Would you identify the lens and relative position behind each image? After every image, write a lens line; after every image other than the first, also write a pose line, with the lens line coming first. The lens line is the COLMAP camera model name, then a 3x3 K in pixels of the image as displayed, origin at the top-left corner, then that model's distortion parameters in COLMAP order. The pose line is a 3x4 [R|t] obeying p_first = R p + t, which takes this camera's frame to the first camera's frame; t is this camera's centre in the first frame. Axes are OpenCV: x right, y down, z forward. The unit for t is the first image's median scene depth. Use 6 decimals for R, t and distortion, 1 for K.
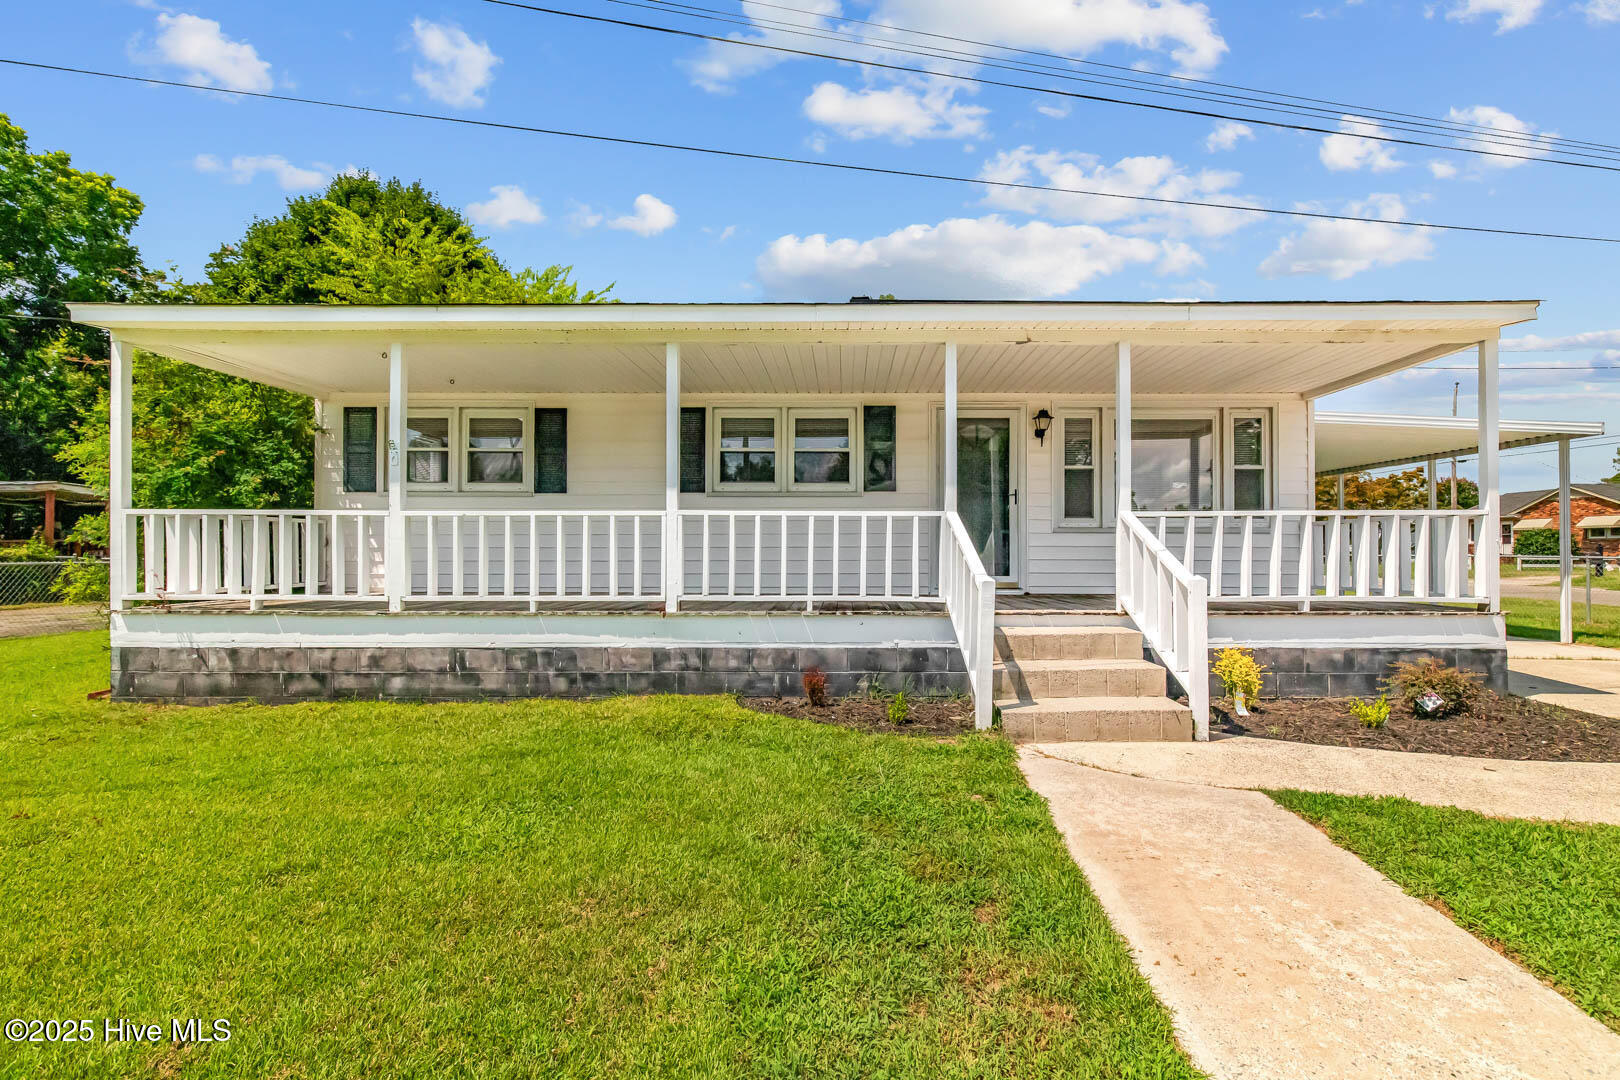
lens RADIAL K [[732.4, 0, 830.6], [0, 732.4, 544.9], [0, 0, 1]] dist [0.001963, -0.000118]
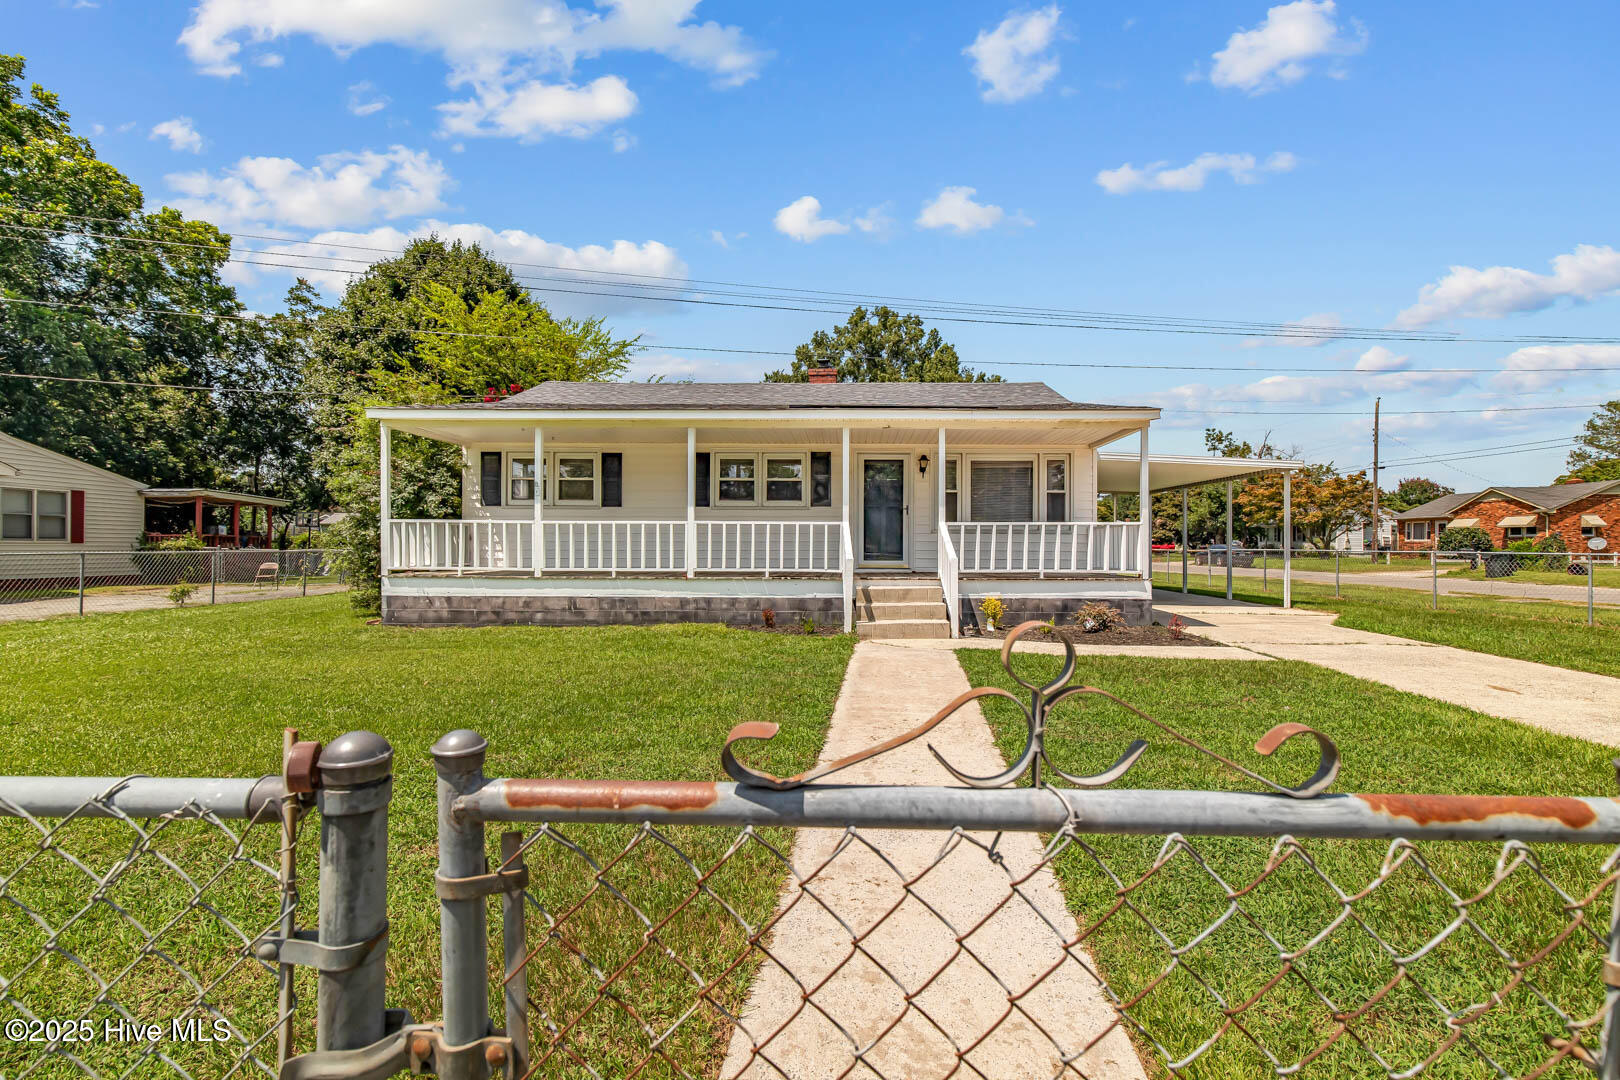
lens RADIAL K [[732.4, 0, 830.6], [0, 732.4, 544.9], [0, 0, 1]] dist [0.001963, -0.000118]
pose [[0.999959, 0.003259, -0.008463, 0.142163], [-0.003204, 0.999974, 0.006523, -0.001324], [0.008484, -0.006496, 0.999943, -0.795919]]
